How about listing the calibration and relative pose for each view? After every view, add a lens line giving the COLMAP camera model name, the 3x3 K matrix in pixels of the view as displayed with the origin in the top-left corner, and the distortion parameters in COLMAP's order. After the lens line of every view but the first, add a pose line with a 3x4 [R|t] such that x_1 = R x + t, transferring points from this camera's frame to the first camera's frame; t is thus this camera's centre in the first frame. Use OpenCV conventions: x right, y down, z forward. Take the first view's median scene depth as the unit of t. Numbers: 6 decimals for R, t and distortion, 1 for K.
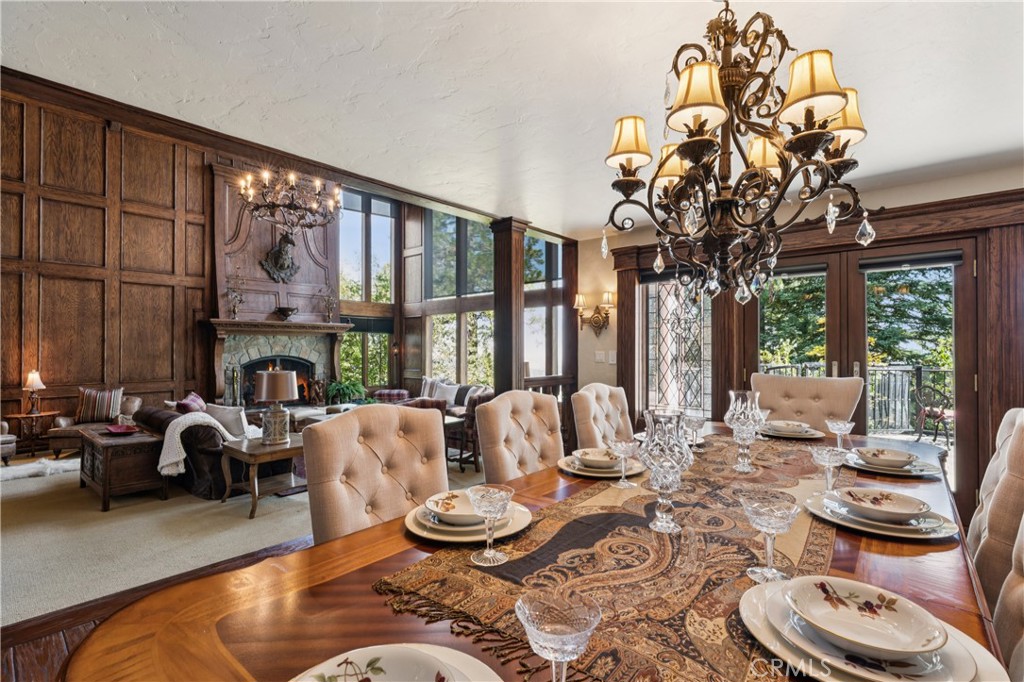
lens RADIAL K [[468.3, 0, 512.0], [0, 468.3, 341.0], [0, 0, 1]] dist [0.001539, 0.000178]
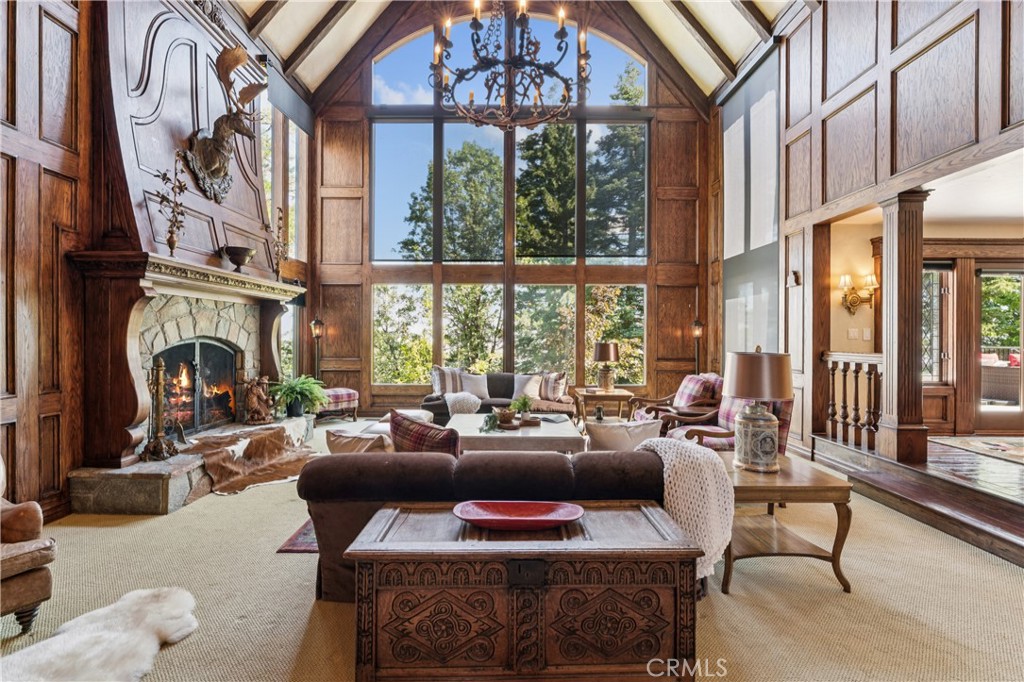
lens RADIAL K [[452.7, 0, 512.0], [0, 452.7, 341.0], [0, 0, 1]] dist [-0.002215, -0.000502]
pose [[0.755840, -0.003494, 0.654747, -0.630168], [-0.013786, 0.999679, 0.021250, 0.022219], [-0.654612, -0.025088, 0.755549, 0.417754]]
